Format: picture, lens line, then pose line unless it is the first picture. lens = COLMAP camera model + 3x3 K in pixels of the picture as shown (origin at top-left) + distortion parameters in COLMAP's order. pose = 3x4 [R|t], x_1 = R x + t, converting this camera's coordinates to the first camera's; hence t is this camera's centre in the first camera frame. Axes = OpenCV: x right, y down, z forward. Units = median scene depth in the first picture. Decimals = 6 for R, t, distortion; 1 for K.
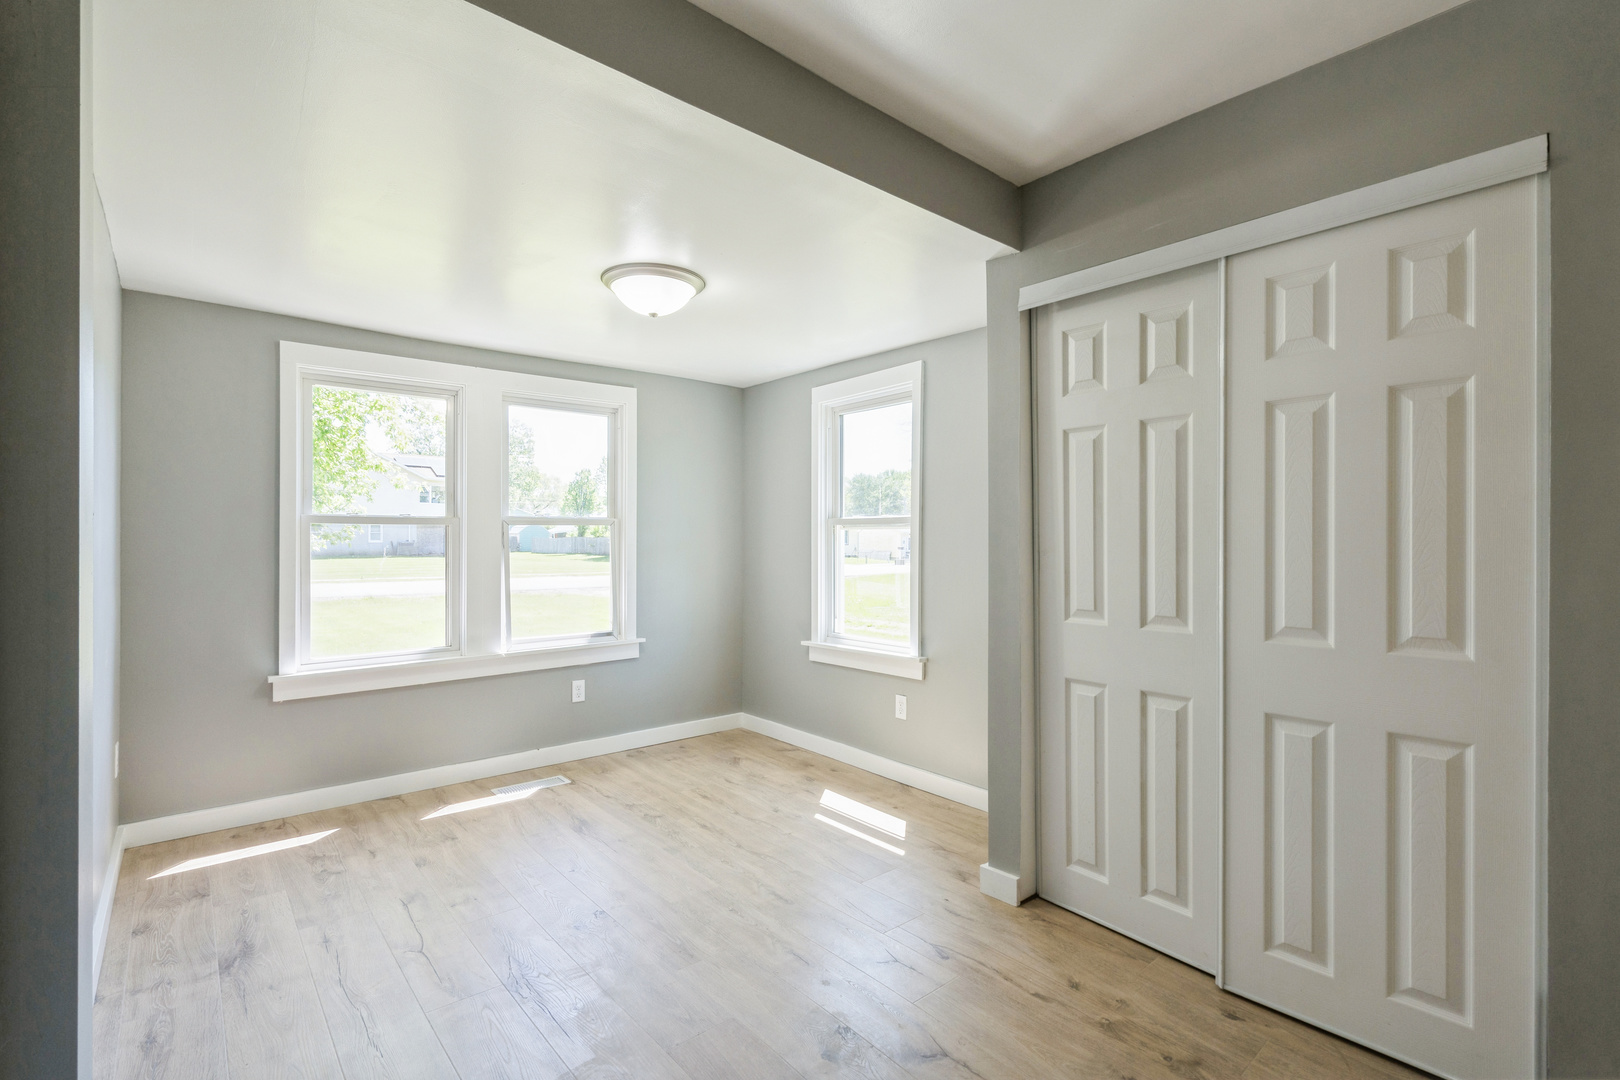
lens RADIAL K [[723.6, 0, 808.8], [0, 723.6, 545.7], [0, 0, 1]] dist [-0.008248, 0.001772]
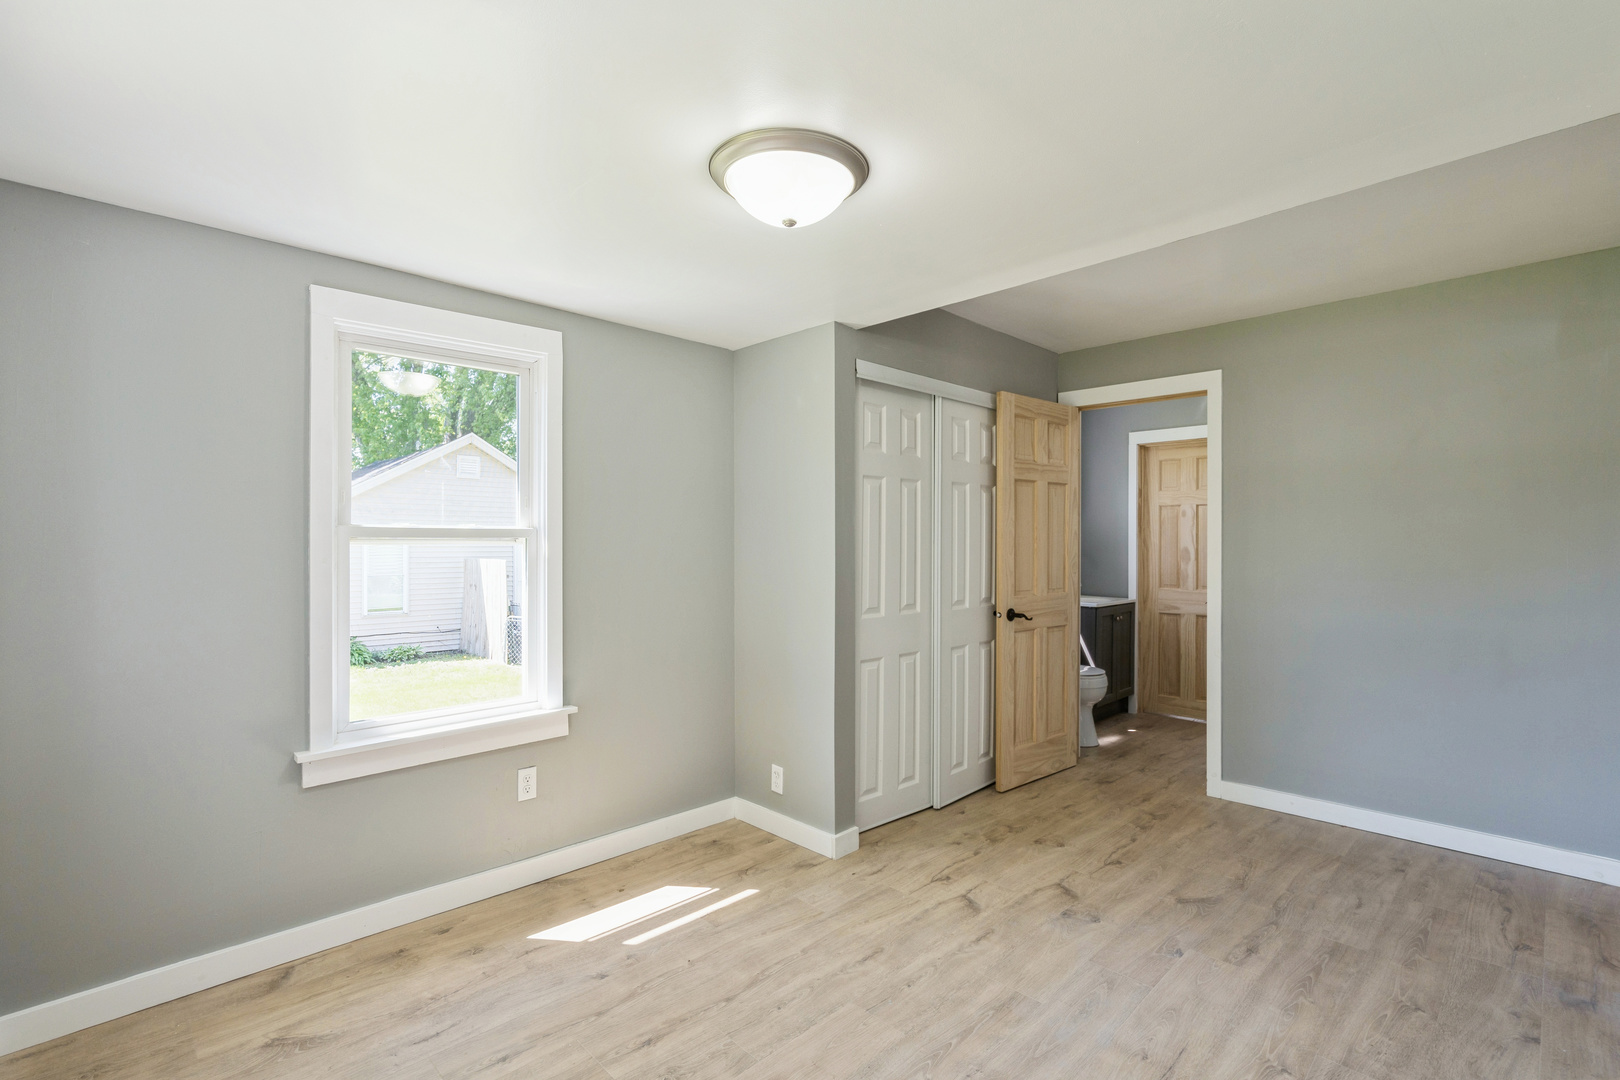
lens RADIAL K [[723.6, 0, 814.3], [0, 723.6, 548.4], [0, 0, 1]] dist [-0.008248, 0.001772]
pose [[-0.058861, -0.013171, 0.998179, -0.723178], [0.001642, 0.999910, 0.013291, -0.033081], [-0.998265, 0.002421, -0.058834, 0.861579]]
